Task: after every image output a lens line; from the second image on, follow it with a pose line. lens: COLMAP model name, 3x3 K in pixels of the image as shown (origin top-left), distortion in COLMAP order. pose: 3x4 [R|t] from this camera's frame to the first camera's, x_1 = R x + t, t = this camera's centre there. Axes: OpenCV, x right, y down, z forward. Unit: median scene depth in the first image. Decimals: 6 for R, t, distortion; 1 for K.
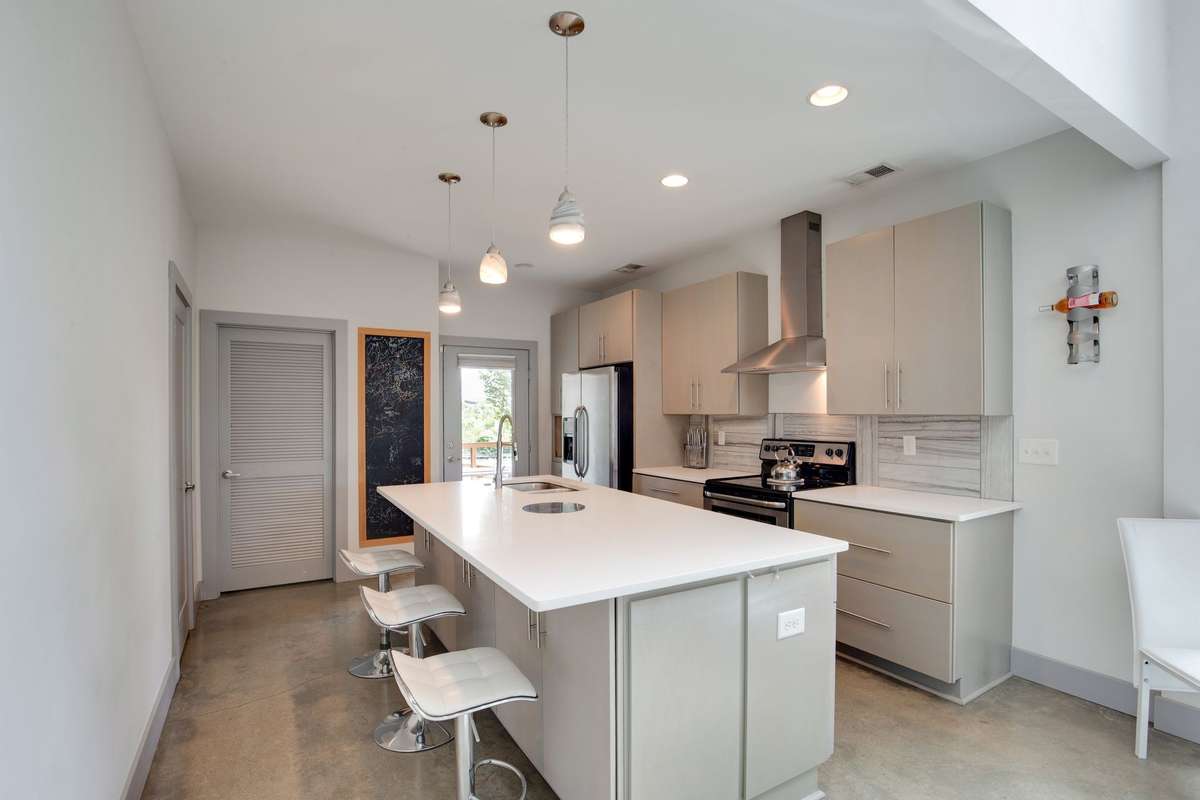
lens RADIAL K [[552.5, 0, 605.4], [0, 552.5, 408.2], [0, 0, 1]] dist [-0.017257, 0.001631]
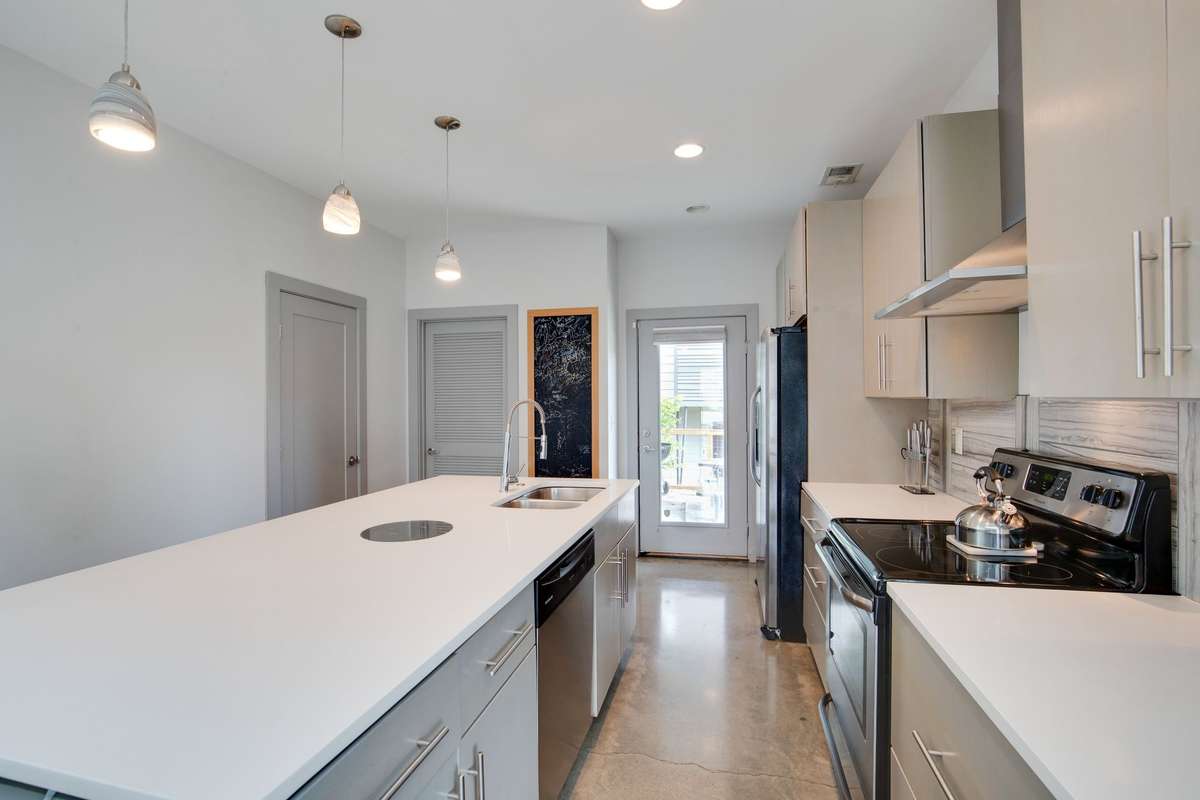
lens RADIAL K [[552.5, 0, 603.7], [0, 552.5, 399.8], [0, 0, 1]] dist [-0.017257, 0.001631]
pose [[0.722101, 0.000824, -0.691787, 0.325798], [0.010342, 0.999875, 0.011985, 0.003066], [0.691710, -0.015809, 0.722002, 0.366310]]
